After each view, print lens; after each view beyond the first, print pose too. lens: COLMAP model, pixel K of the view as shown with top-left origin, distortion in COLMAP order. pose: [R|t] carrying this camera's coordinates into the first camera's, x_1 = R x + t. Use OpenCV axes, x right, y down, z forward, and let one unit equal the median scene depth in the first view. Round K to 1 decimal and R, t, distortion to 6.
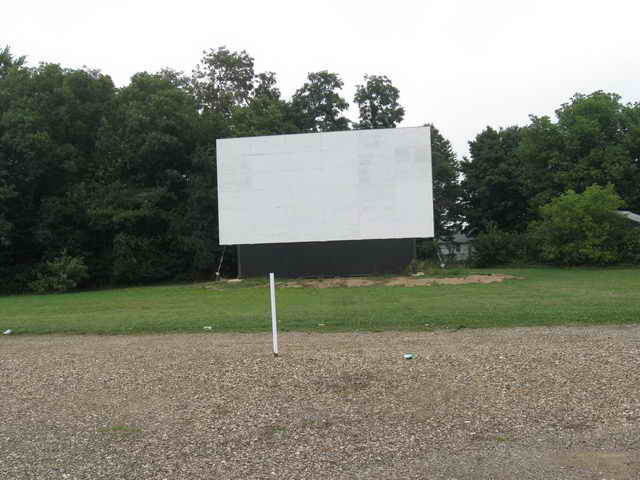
lens RADIAL K [[667.6, 0, 318.4], [0, 667.6, 241.6], [0, 0, 1]] dist [-0.127957, 0.000000]
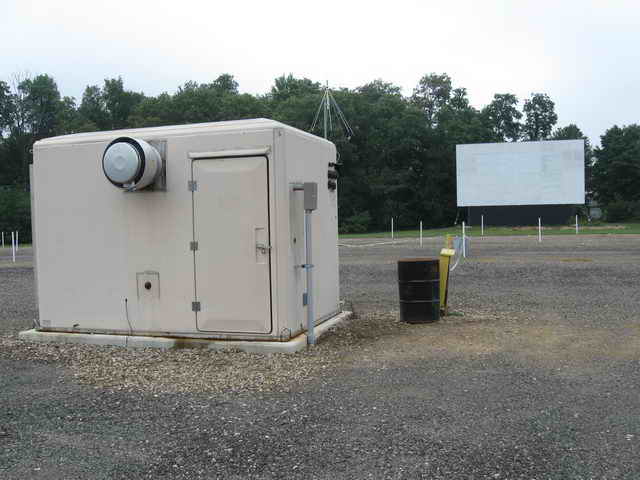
lens RADIAL K [[667.6, 0, 322.7], [0, 667.6, 240.9], [0, 0, 1]] dist [-0.127957, 0.000000]
pose [[0.987943, 0.017427, -0.153834, -0.163634], [-0.008597, 0.998287, 0.057878, -0.001827], [0.154579, -0.055858, 0.986400, -0.547822]]
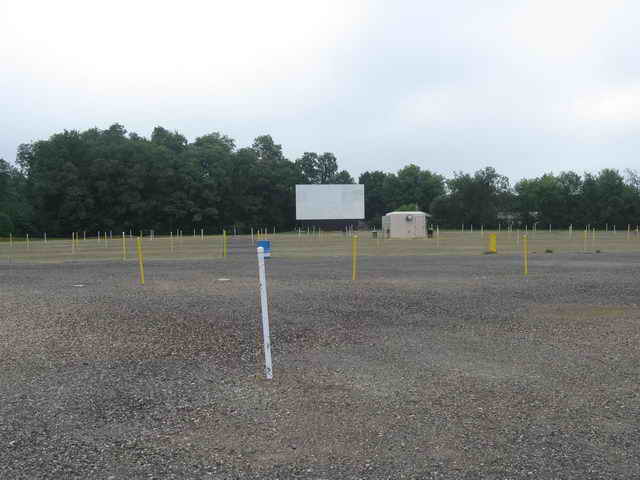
lens RADIAL K [[667.6, 0, 319.9], [0, 667.6, 239.8], [0, 0, 1]] dist [-0.127957, 0.000000]
pose [[0.957579, 0.011355, 0.287949, -0.665324], [-0.021830, 0.999210, 0.033195, -0.004798], [-0.287344, -0.038073, 0.957070, -1.409863]]
